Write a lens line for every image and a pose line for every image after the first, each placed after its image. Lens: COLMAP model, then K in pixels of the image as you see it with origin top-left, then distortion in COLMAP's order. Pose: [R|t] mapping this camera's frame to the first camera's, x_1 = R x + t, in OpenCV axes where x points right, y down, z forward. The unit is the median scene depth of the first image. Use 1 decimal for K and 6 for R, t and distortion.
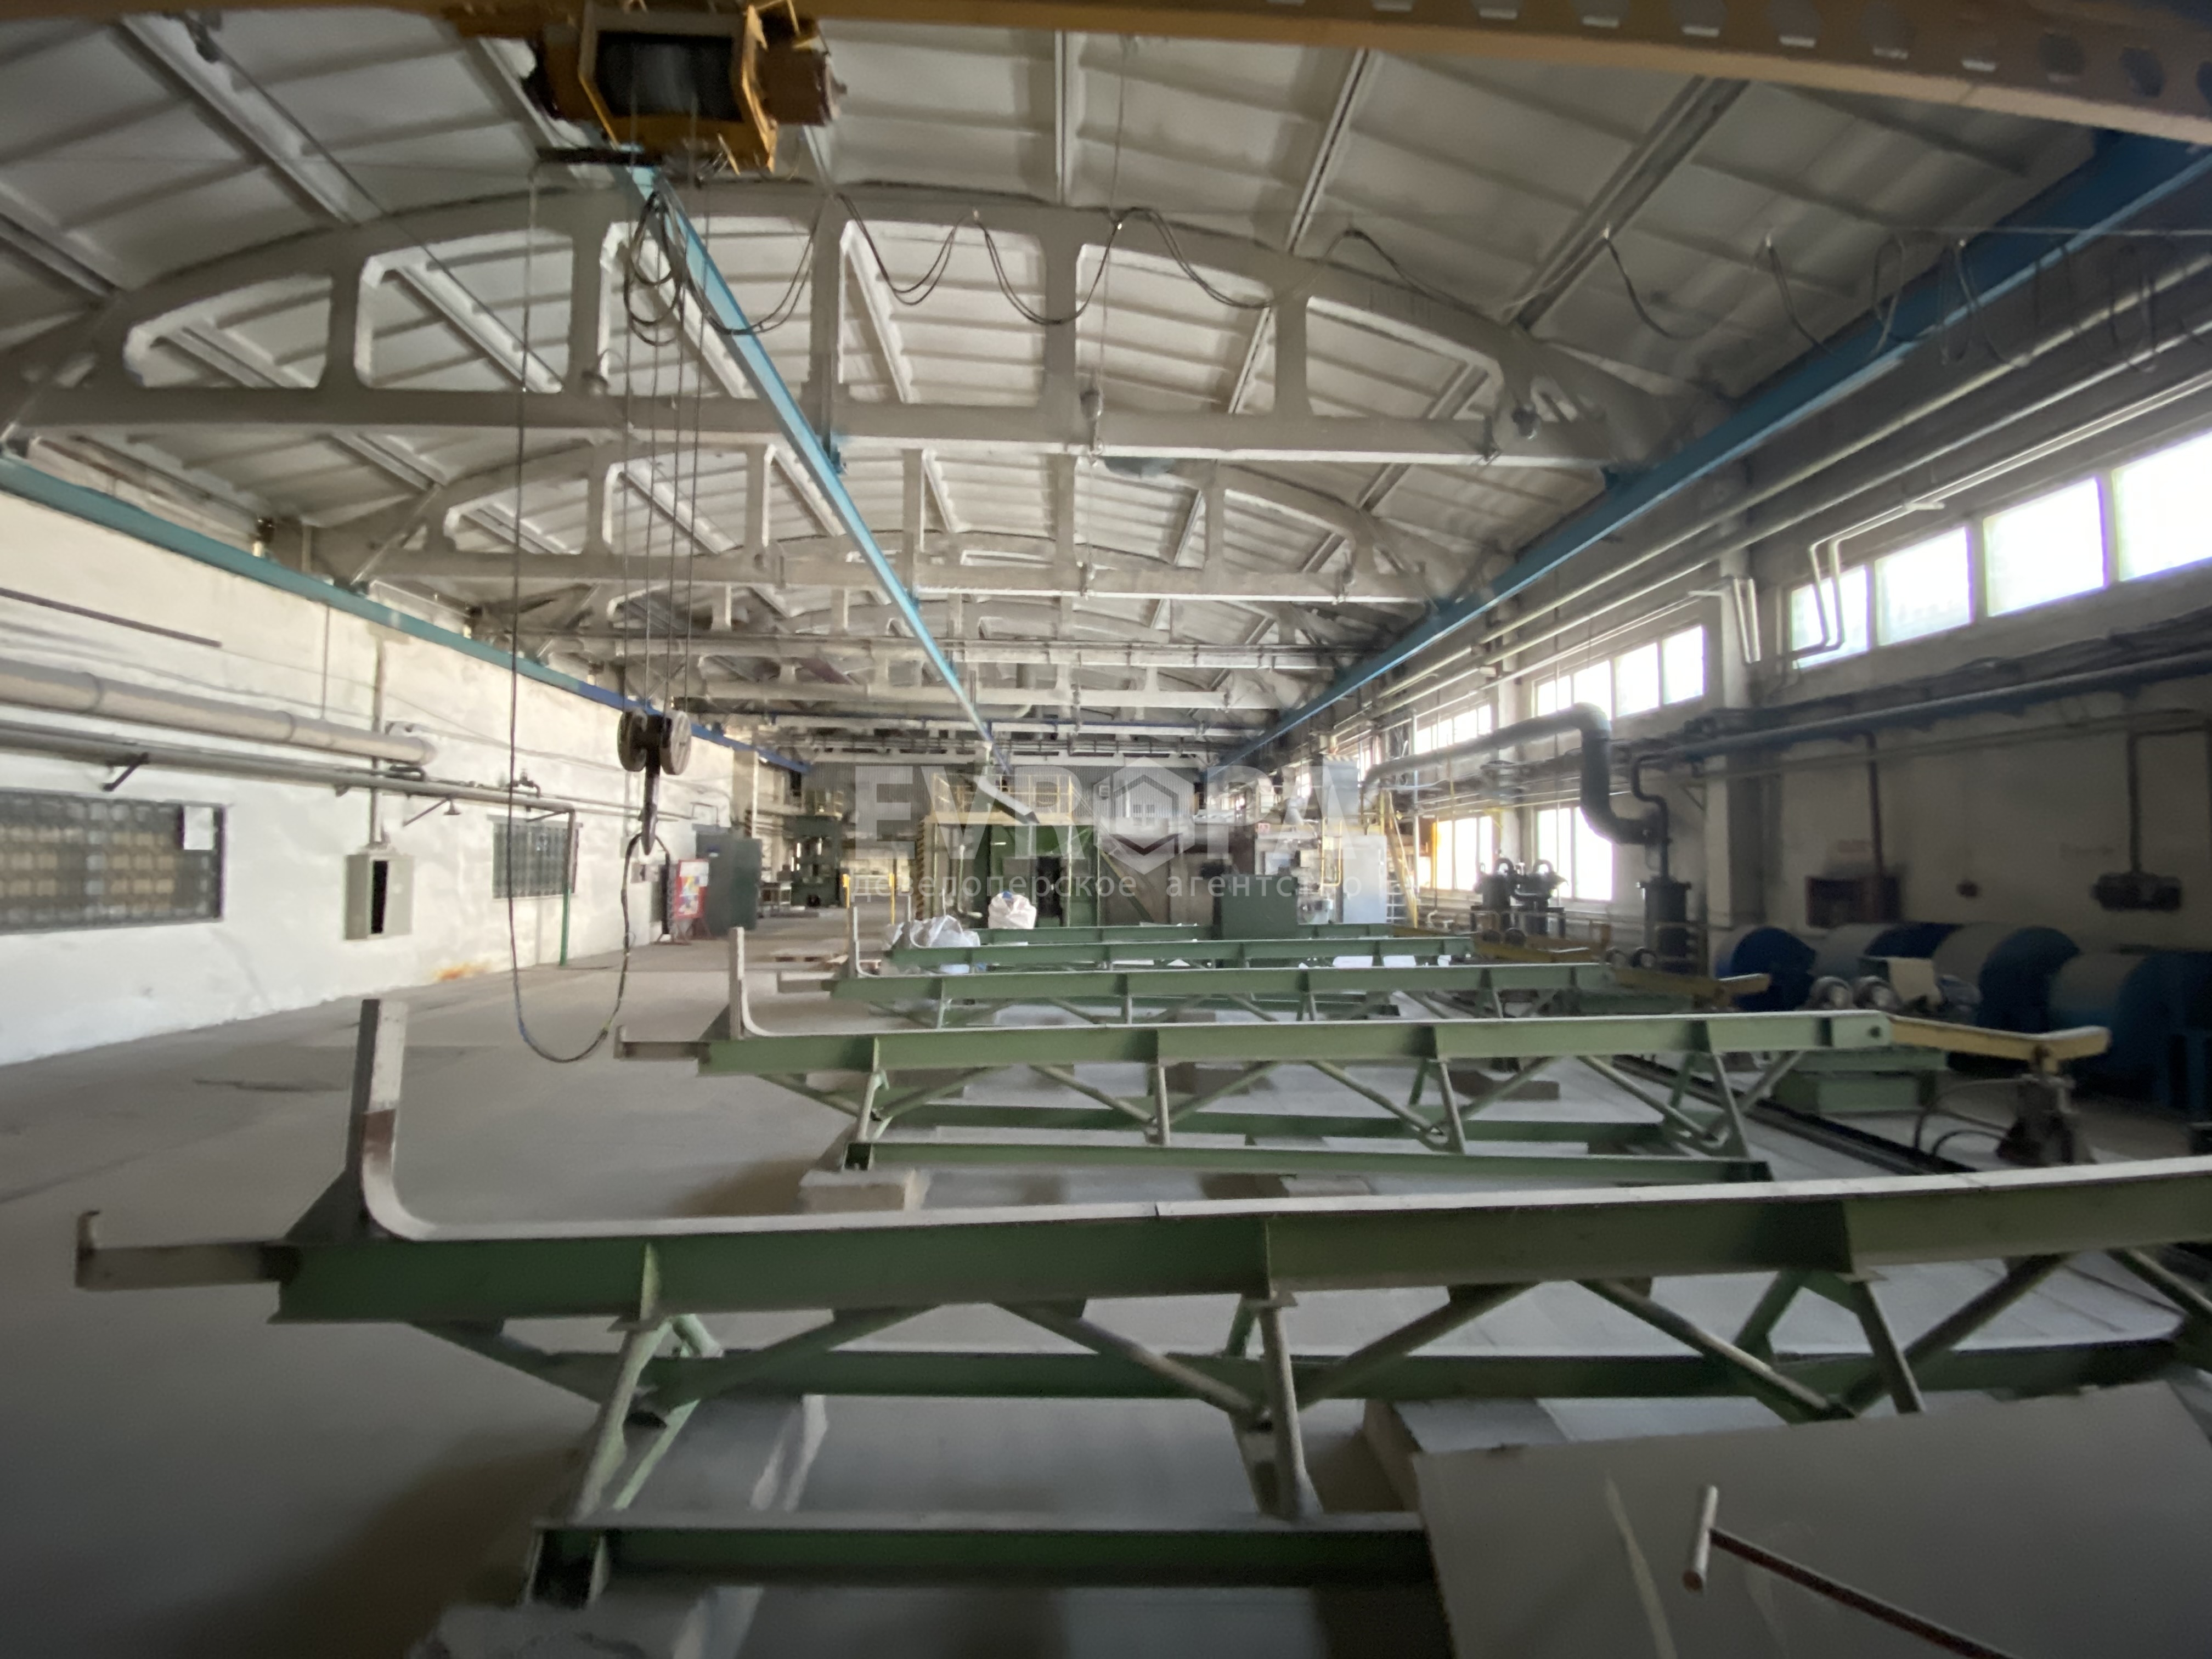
lens RADIAL K [[899.0, 0, 1122.7], [0, 899.0, 825.9], [0, 0, 1]] dist [0.002127, -0.005006]
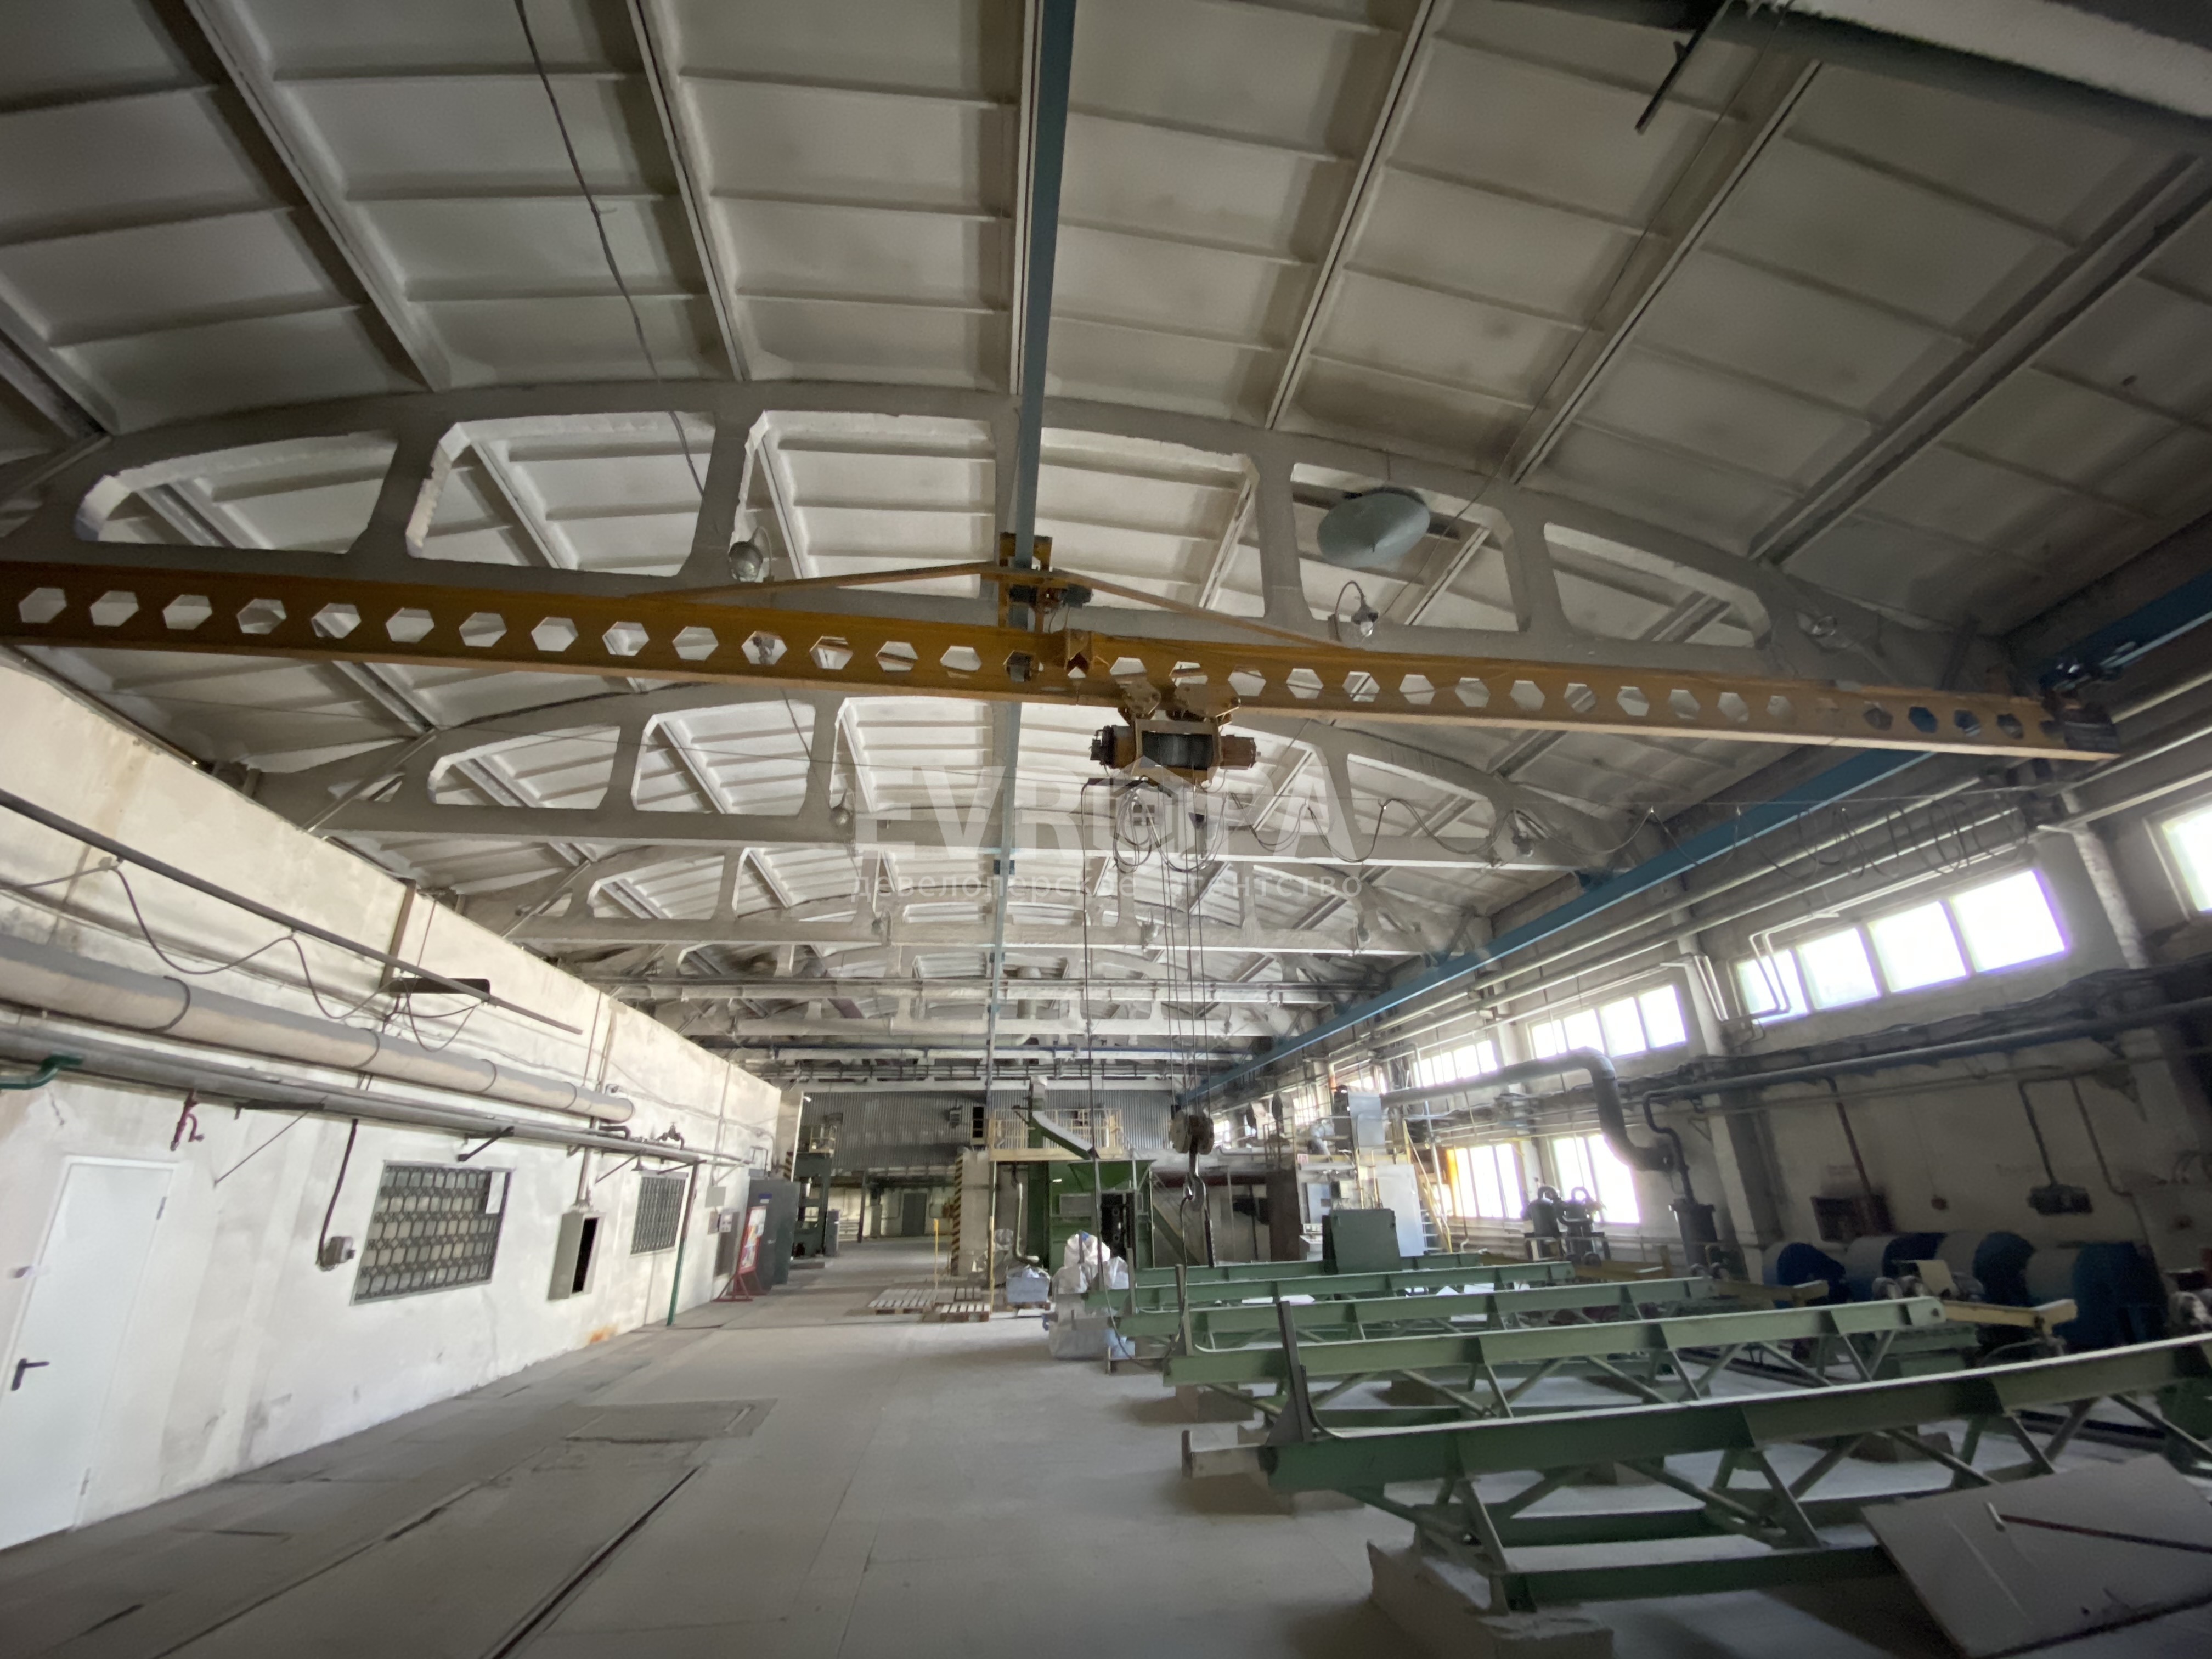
lens RADIAL K [[899.0, 0, 1109.4], [0, 899.0, 813.8], [0, 0, 1]] dist [0.002127, -0.005006]
pose [[0.996468, 0.007402, 0.083651, -0.273456], [0.022196, 0.937471, -0.347356, -0.027094], [-0.080991, 0.347985, 0.933995, -0.226704]]
